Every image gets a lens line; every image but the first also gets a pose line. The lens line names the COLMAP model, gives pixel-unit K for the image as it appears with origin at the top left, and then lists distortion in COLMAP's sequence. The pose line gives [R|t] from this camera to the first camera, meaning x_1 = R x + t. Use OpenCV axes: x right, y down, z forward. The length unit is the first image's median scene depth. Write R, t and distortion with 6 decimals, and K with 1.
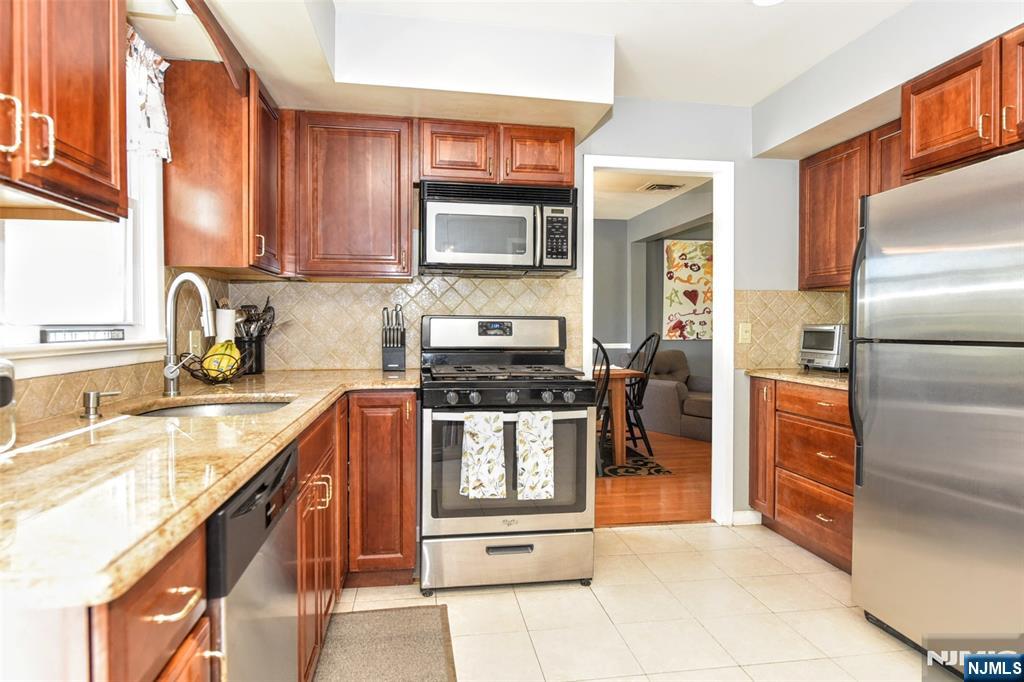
lens RADIAL K [[594.4, 0, 513.3], [0, 594.4, 334.7], [0, 0, 1]] dist [0.000033, -0.000083]
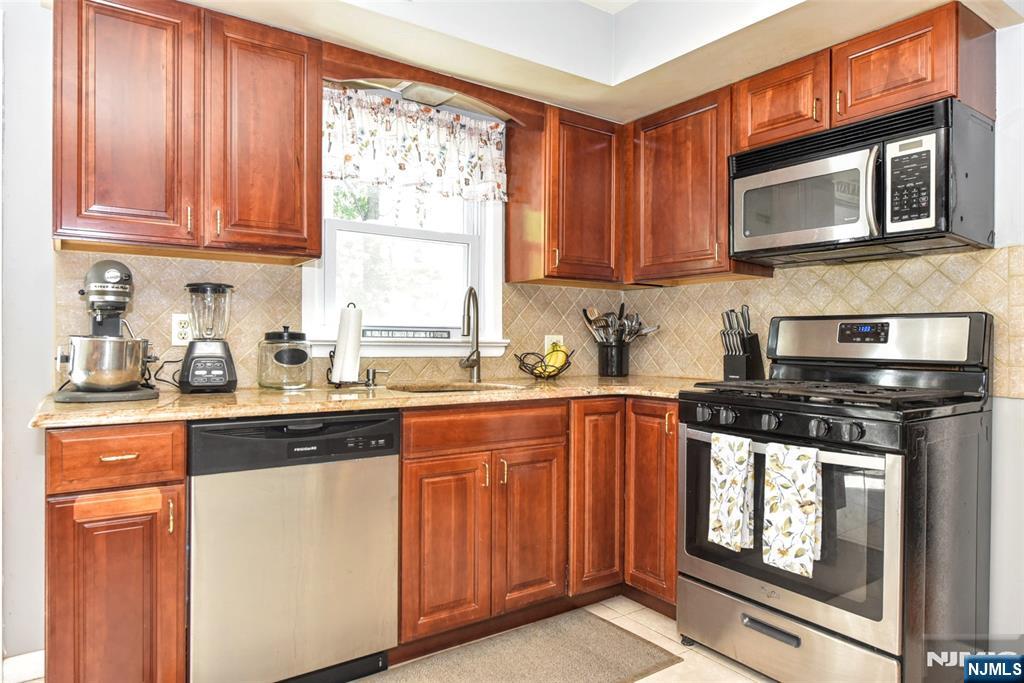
lens RADIAL K [[642.4, 0, 519.6], [0, 642.4, 340.4], [0, 0, 1]] dist [-0.003888, -0.001618]
pose [[0.437321, -0.002226, -0.899303, 0.580706], [-0.022283, 0.999663, -0.013310, 0.022259], [0.899030, 0.025860, 0.437124, 0.375455]]
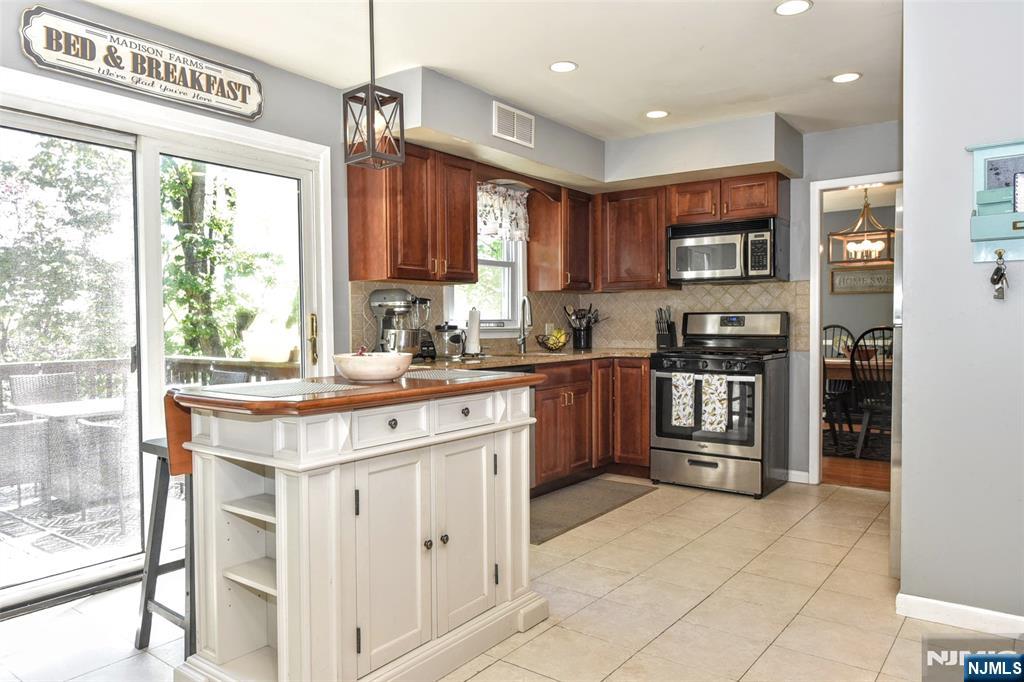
lens RADIAL K [[711.7, 0, 512.0], [0, 711.7, 341.0], [0, 0, 1]] dist [0.000861, -0.000222]
pose [[0.696321, 0.009794, -0.717664, 0.991234], [-0.003544, 0.999942, 0.010208, 0.025985], [0.717722, -0.004565, 0.696315, -0.653997]]
